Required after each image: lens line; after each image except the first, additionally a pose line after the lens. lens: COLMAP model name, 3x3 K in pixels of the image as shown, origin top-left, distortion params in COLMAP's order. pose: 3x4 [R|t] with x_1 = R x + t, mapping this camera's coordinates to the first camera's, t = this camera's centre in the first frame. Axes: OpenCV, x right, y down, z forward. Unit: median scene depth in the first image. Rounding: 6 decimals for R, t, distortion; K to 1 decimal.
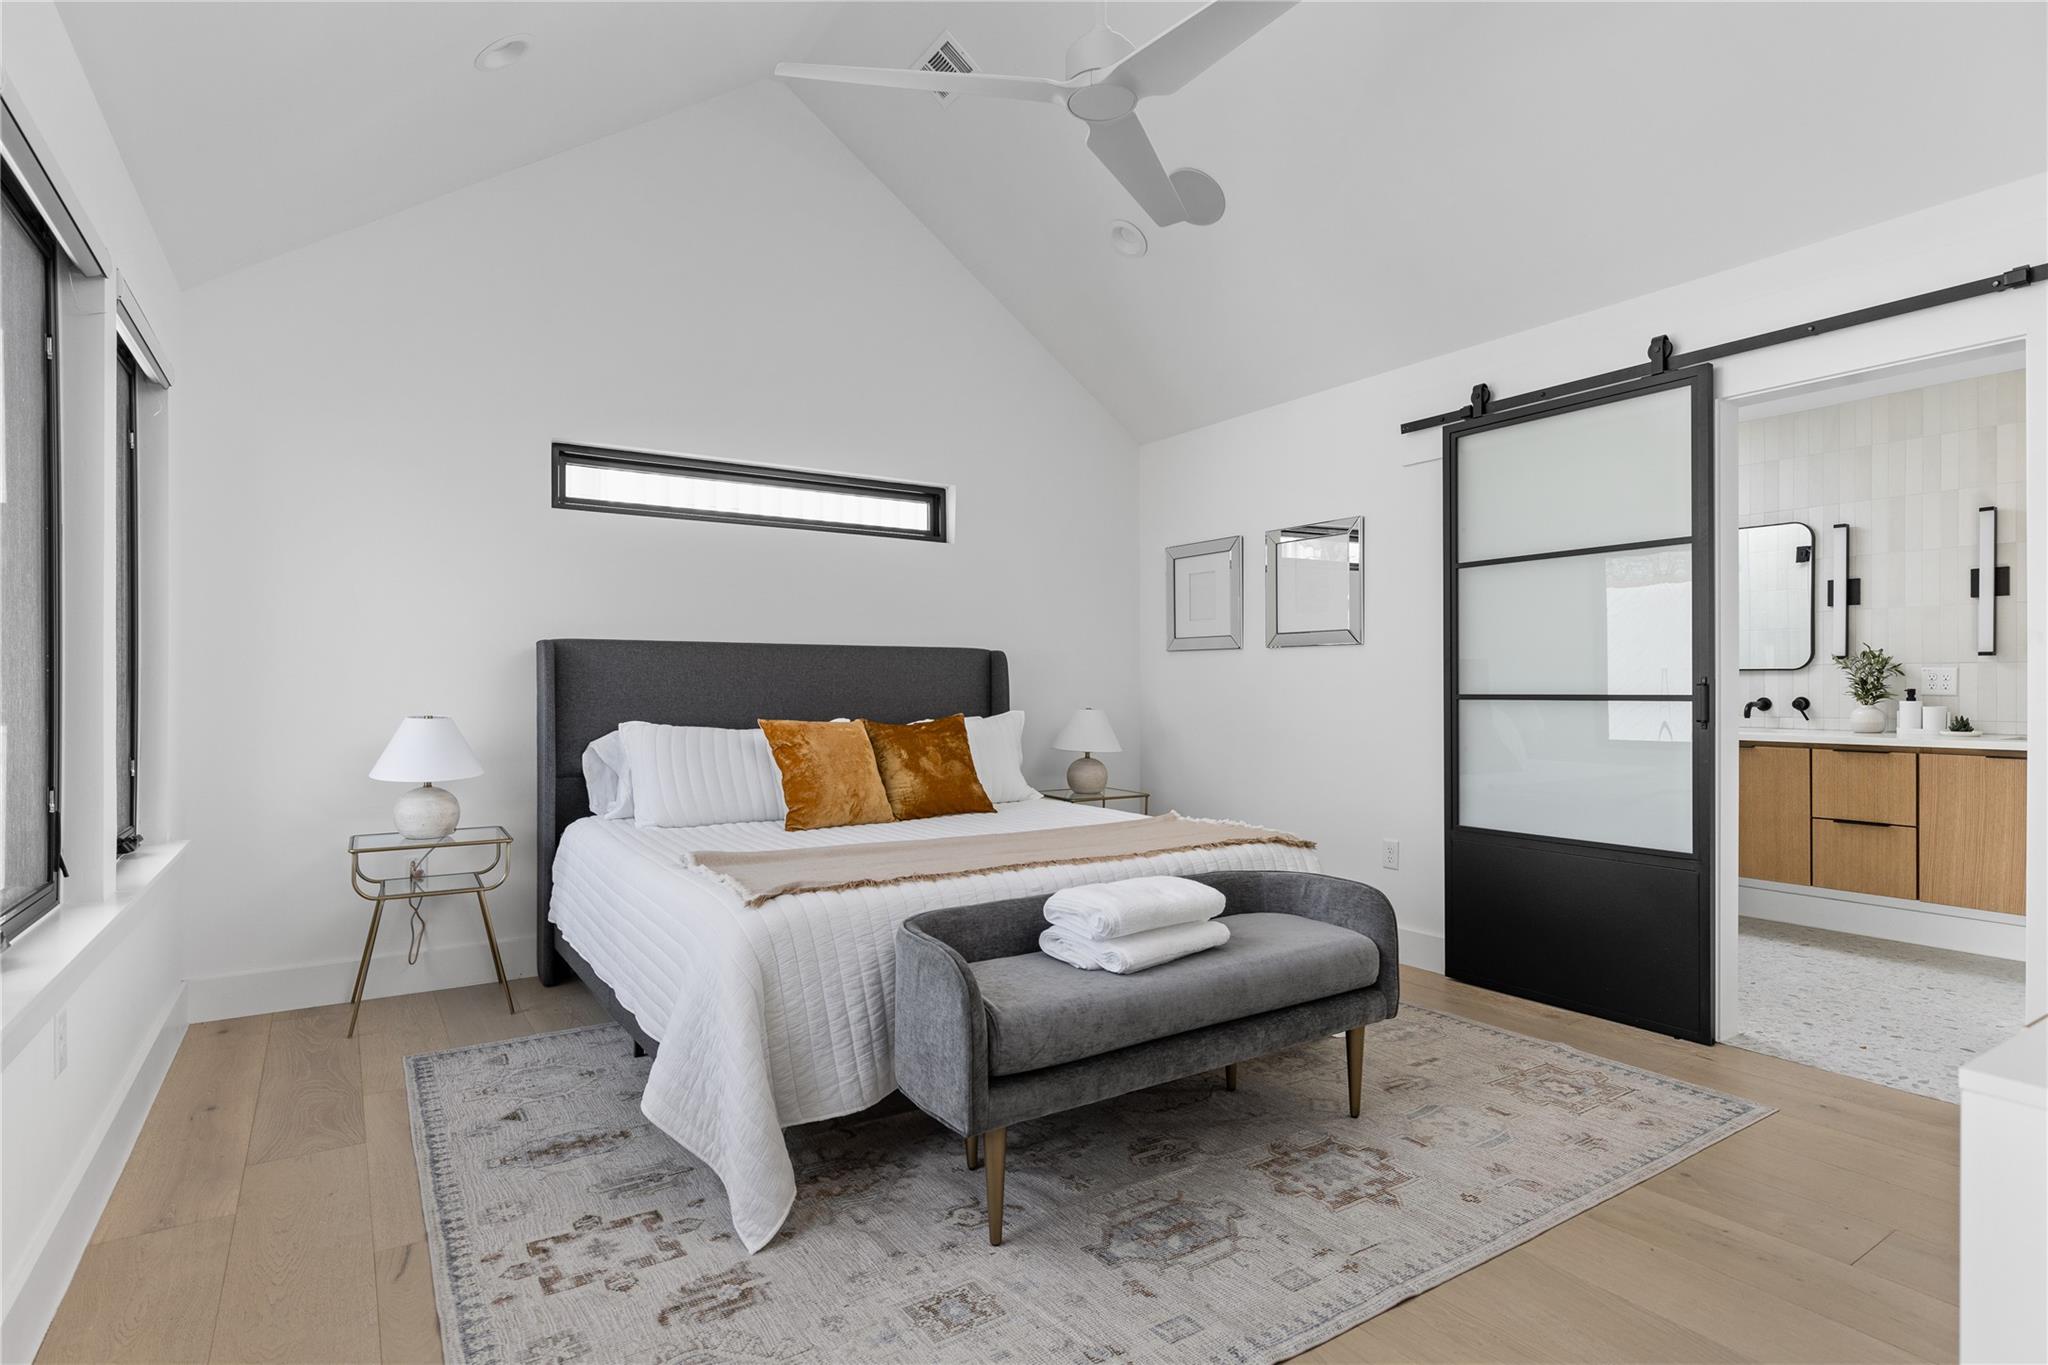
lens RADIAL K [[1044.7, 0, 1024.0], [0, 1044.7, 682.5], [0, 0, 1]] dist [-0.001568, -0.000210]
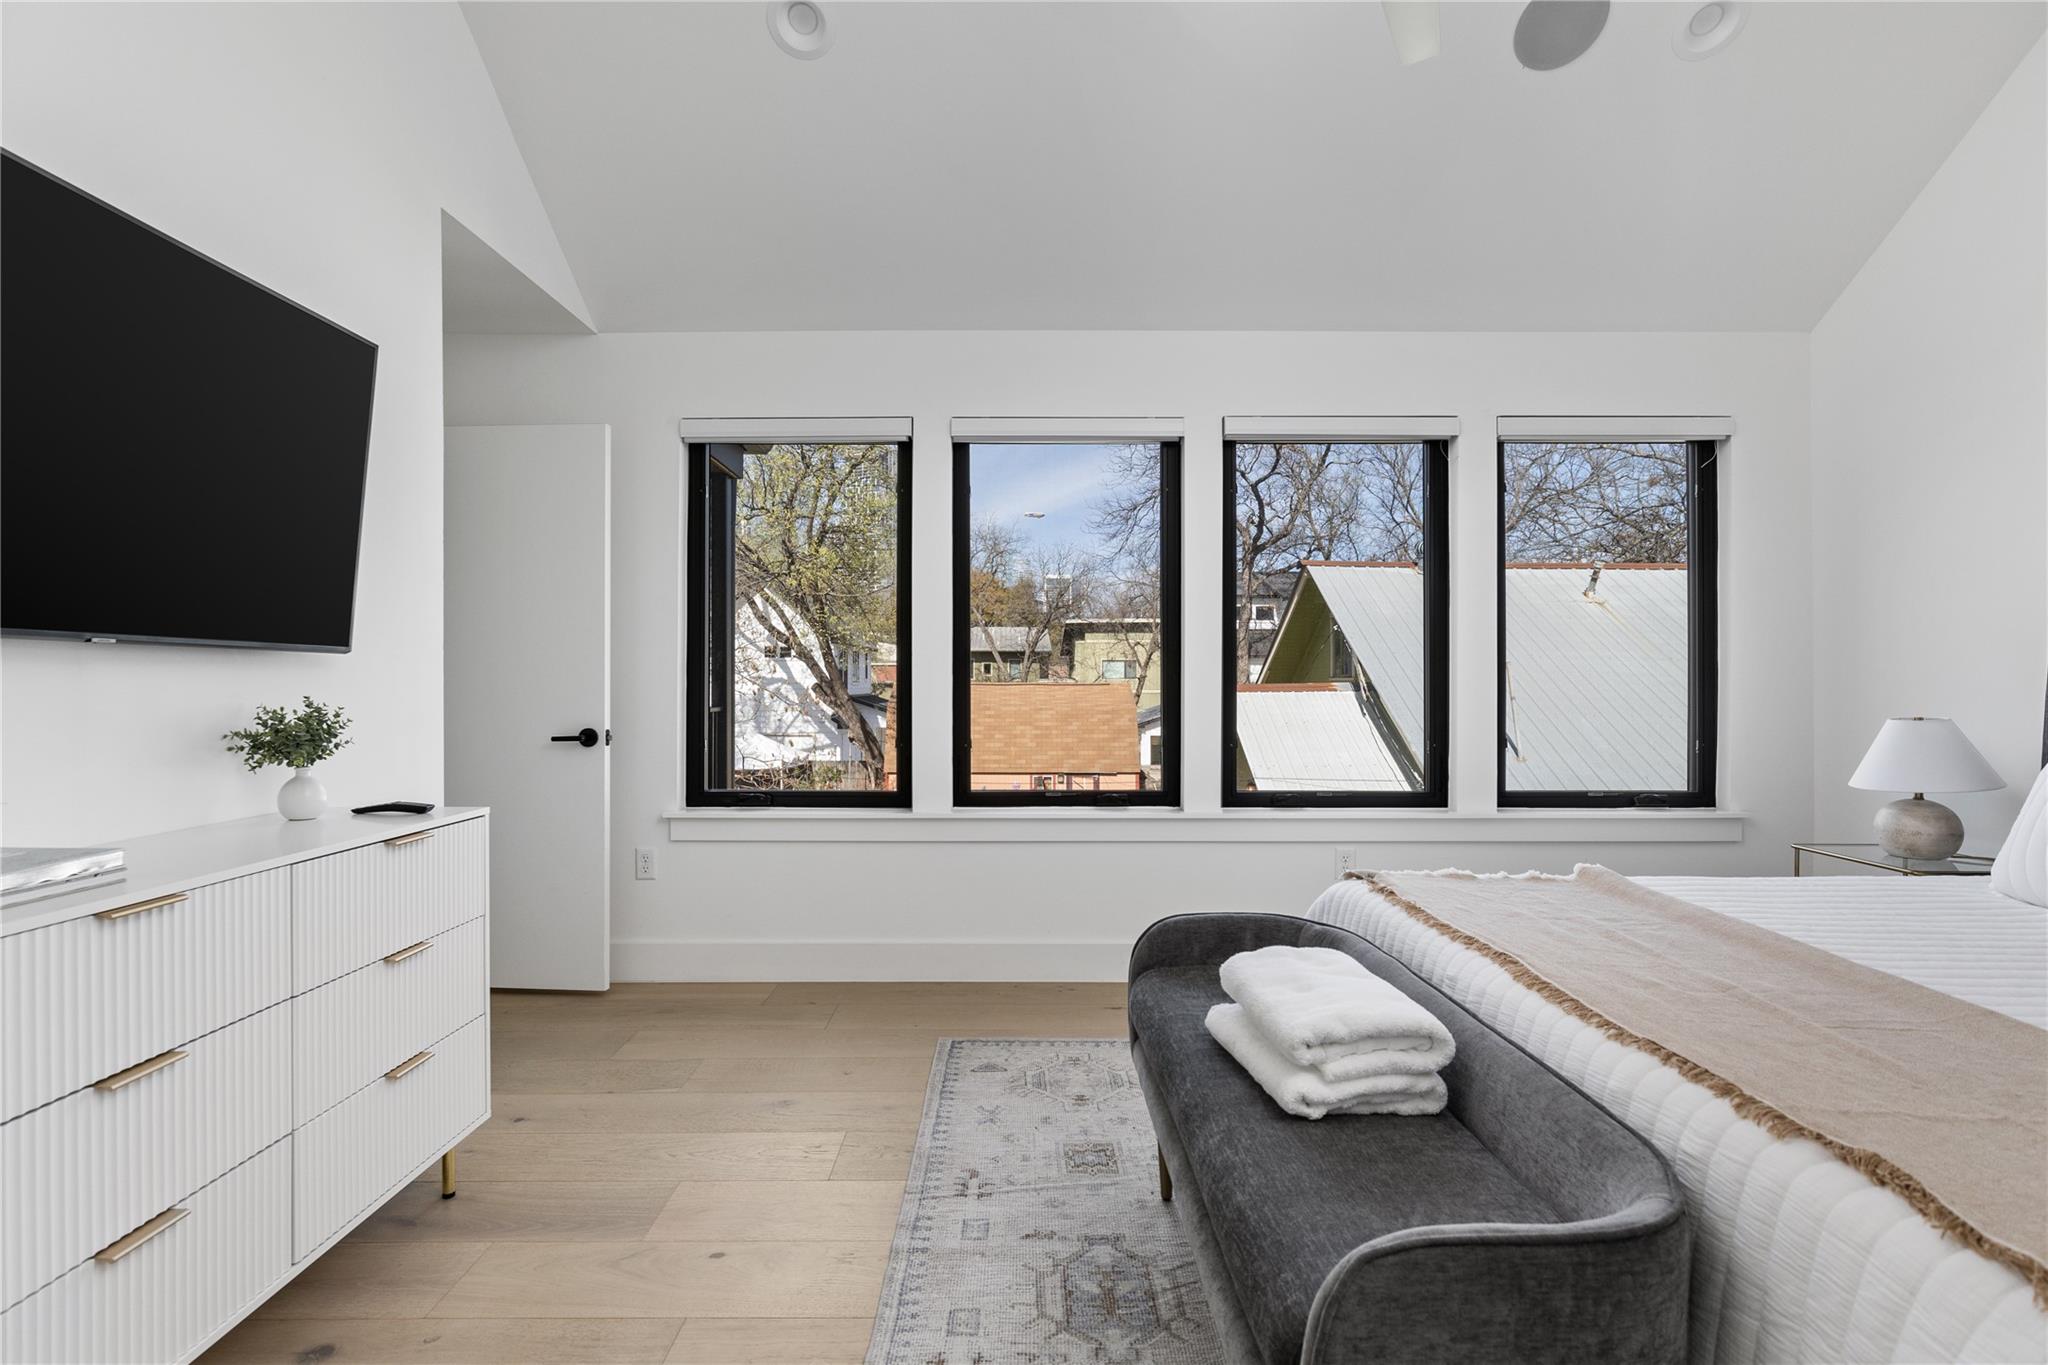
lens RADIAL K [[973.4, 0, 1024.0], [0, 973.4, 682.5], [0, 0, 1]] dist [0.000575, 0.000072]
pose [[-0.544413, 0.000419, -0.838817, 0.897315], [0.001801, 0.999998, -0.000670, 0.002262], [0.838816, -0.001876, -0.544412, 1.421477]]
